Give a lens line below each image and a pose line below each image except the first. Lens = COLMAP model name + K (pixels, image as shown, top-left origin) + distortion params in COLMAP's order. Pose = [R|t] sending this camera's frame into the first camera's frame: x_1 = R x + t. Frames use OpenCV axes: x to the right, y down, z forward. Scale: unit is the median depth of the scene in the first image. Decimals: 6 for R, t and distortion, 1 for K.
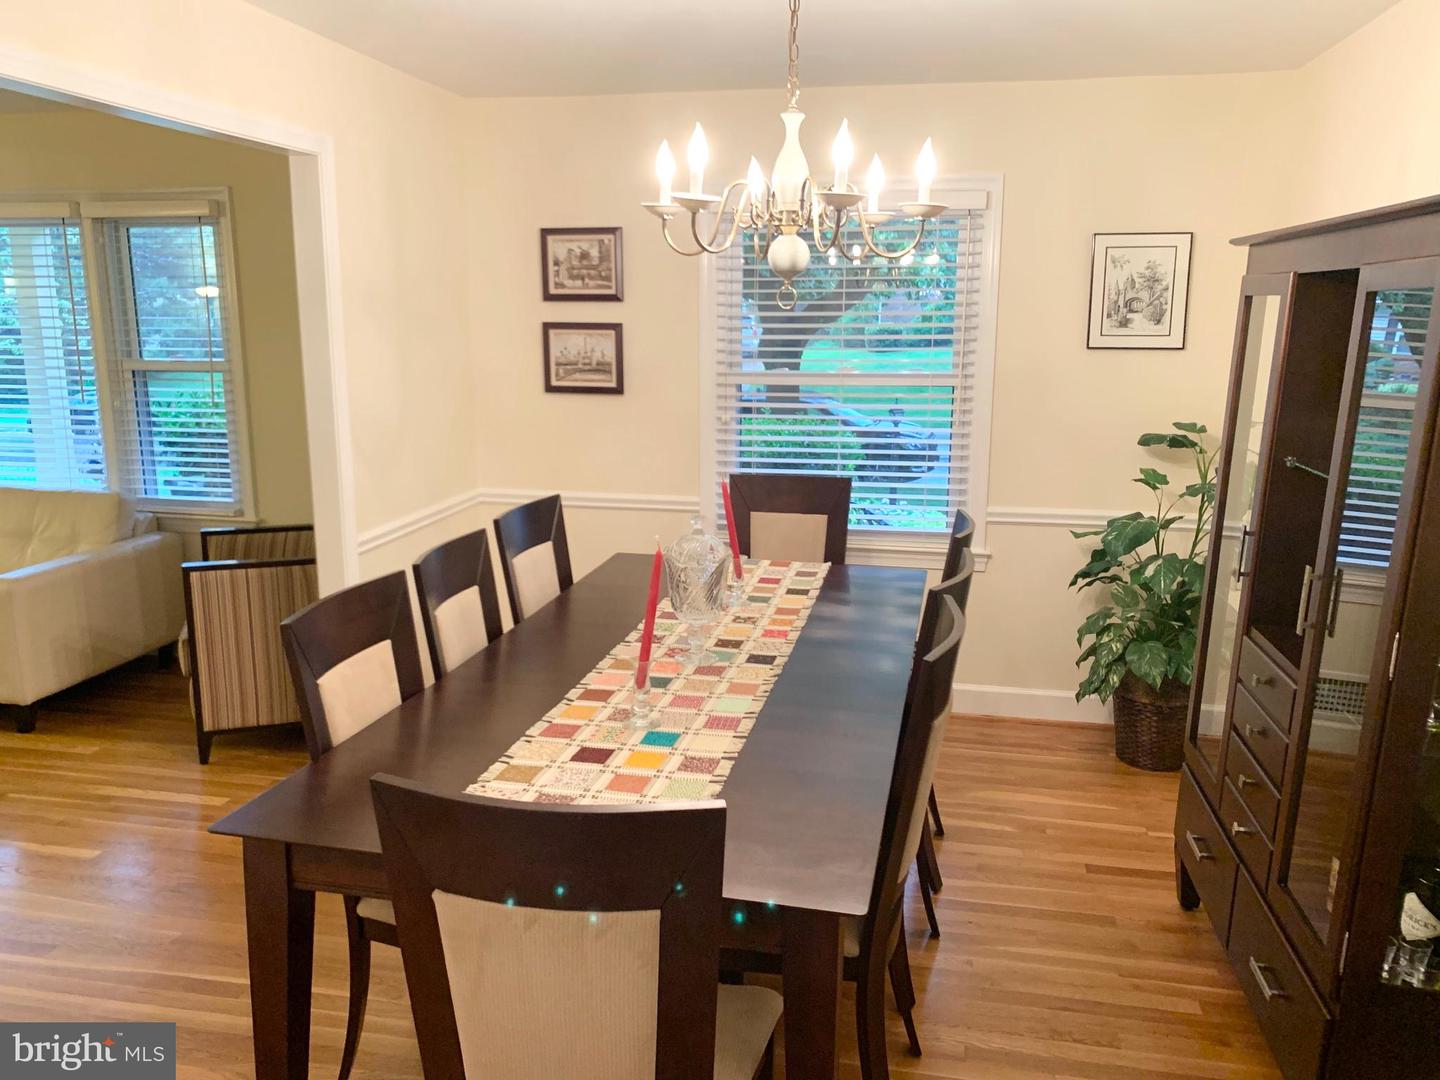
lens RADIAL K [[1107.3, 0, 723.5], [0, 1107.3, 542.4], [0, 0, 1]] dist [0.022512, -0.025871]
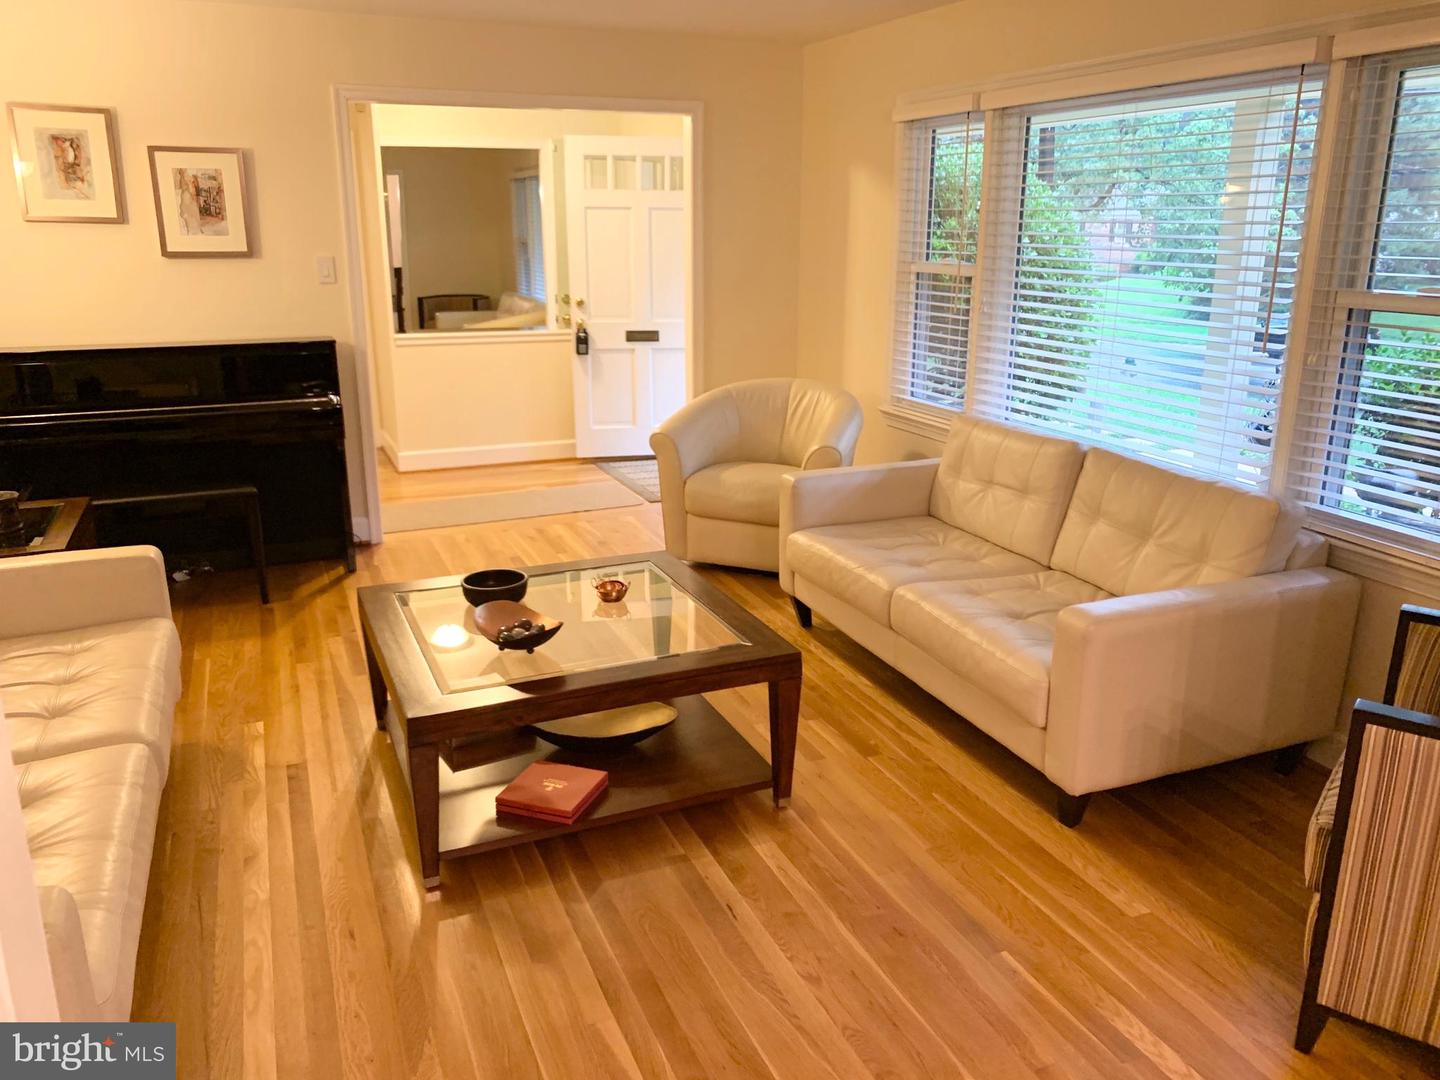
lens RADIAL K [[1107.3, 0, 727.4], [0, 1107.3, 544.9], [0, 0, 1]] dist [0.022512, -0.025871]
pose [[0.557899, 0.224109, -0.799077, -0.204644], [-0.165955, 0.973528, 0.157169, -0.068470], [0.813147, 0.044926, 0.580322, 0.371646]]
